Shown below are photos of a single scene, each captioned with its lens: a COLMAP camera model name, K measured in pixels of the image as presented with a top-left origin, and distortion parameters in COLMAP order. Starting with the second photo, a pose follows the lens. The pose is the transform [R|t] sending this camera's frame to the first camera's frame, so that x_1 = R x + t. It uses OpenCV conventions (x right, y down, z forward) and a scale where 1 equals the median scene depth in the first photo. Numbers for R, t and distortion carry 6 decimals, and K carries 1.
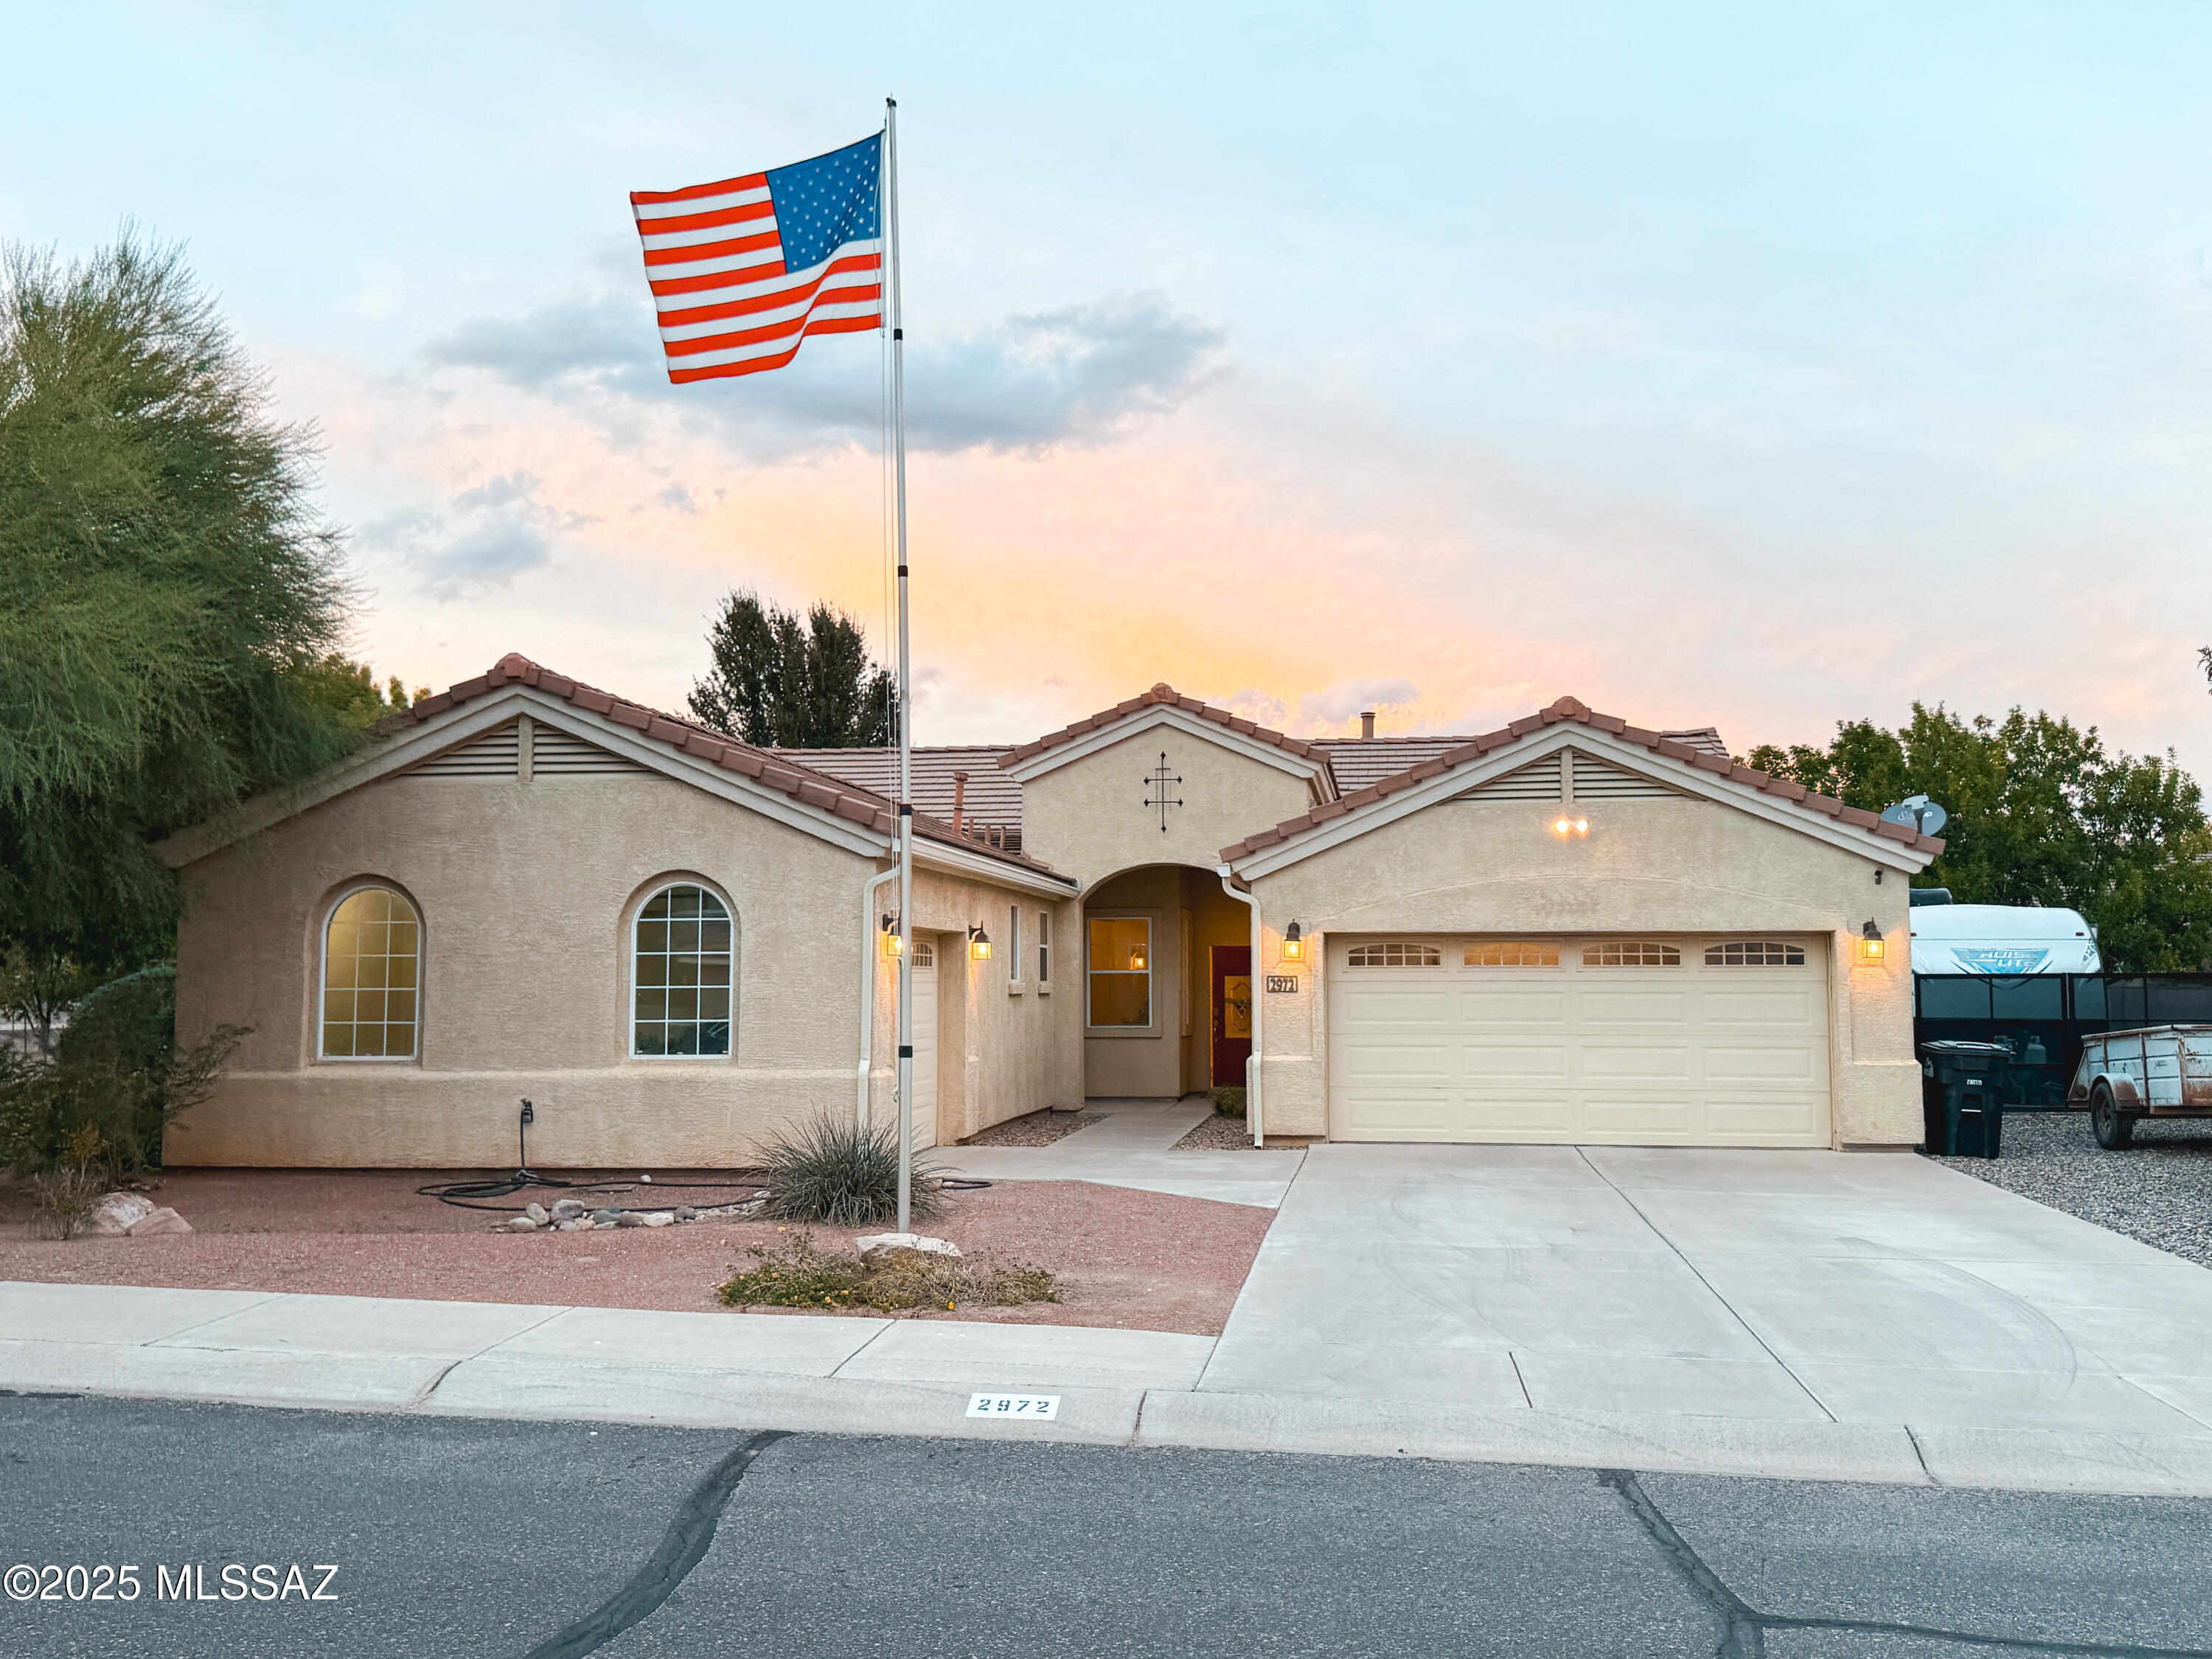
lens RADIAL K [[1961.3, 0, 1105.2], [0, 1961.3, 945.1], [0, 0, 1]] dist [0.099229, 0.009420]
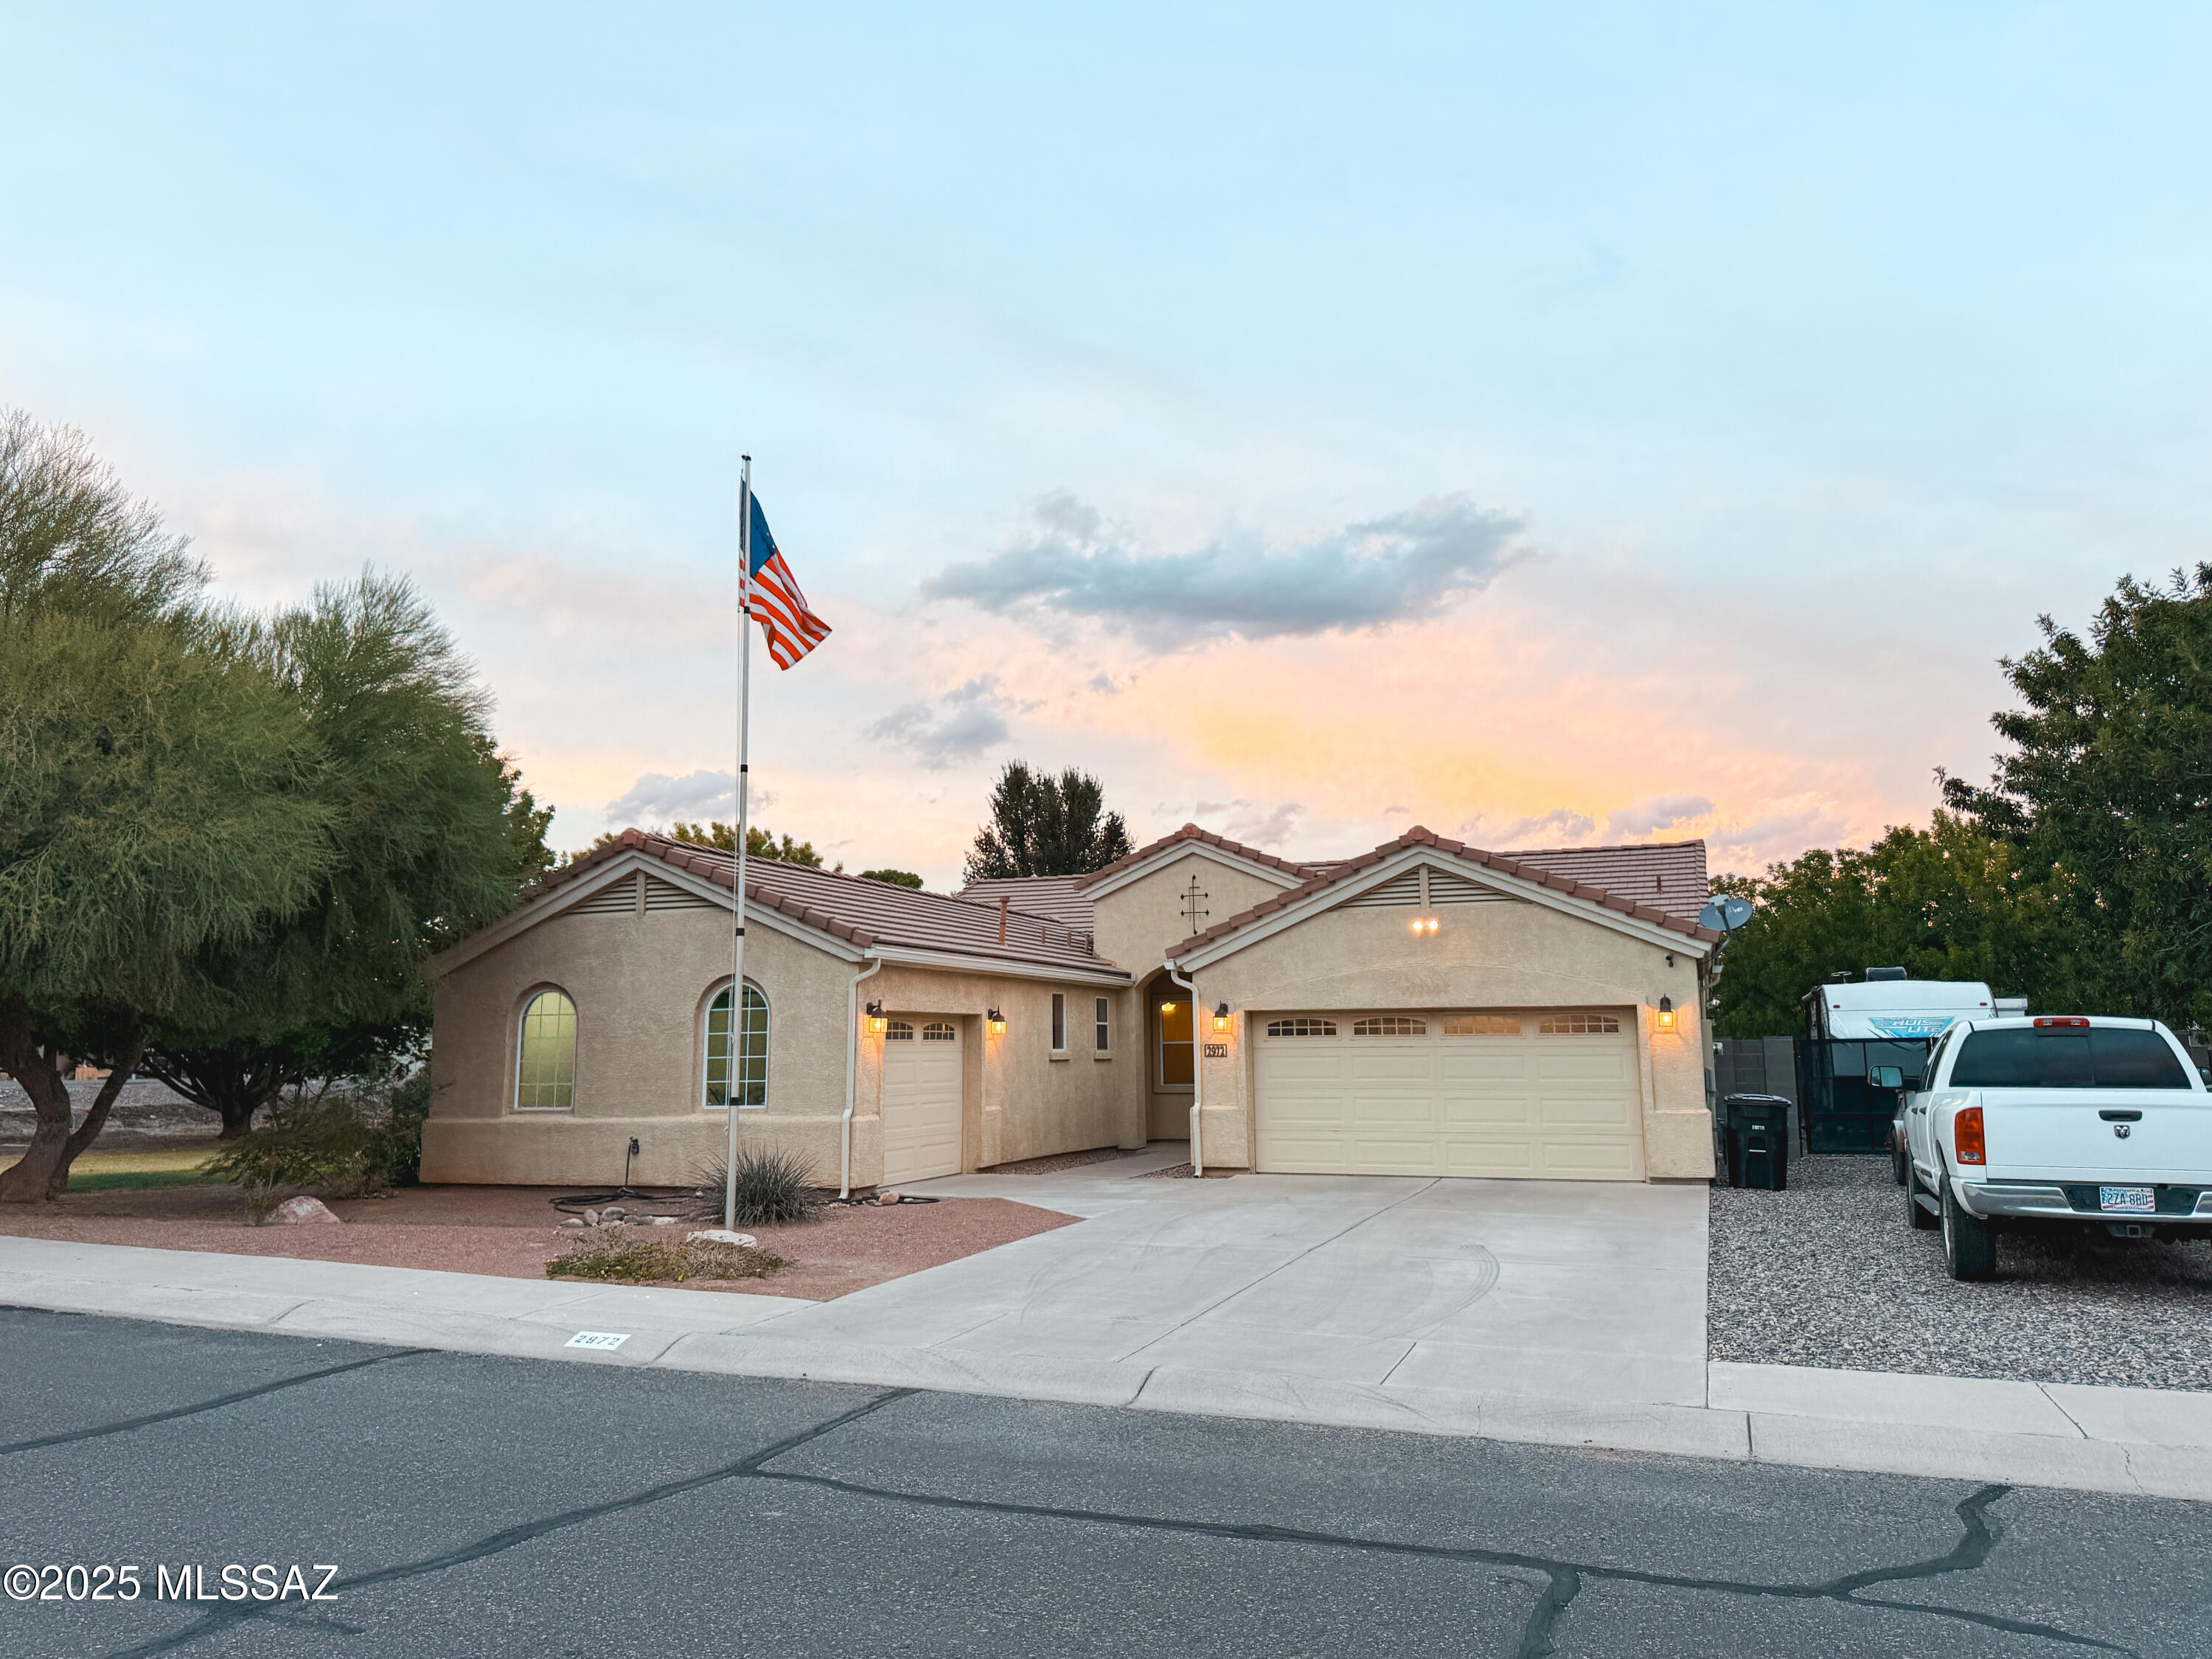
lens RADIAL K [[1582.2, 0, 1141.6], [0, 1582.2, 928.5], [0, 0, 1]] dist [0.082745, -0.046520]
pose [[0.974348, -0.025918, -0.223549, 0.283476], [0.012641, 0.998081, -0.060621, 0.001719], [0.224691, 0.056240, 0.972806, -0.043826]]
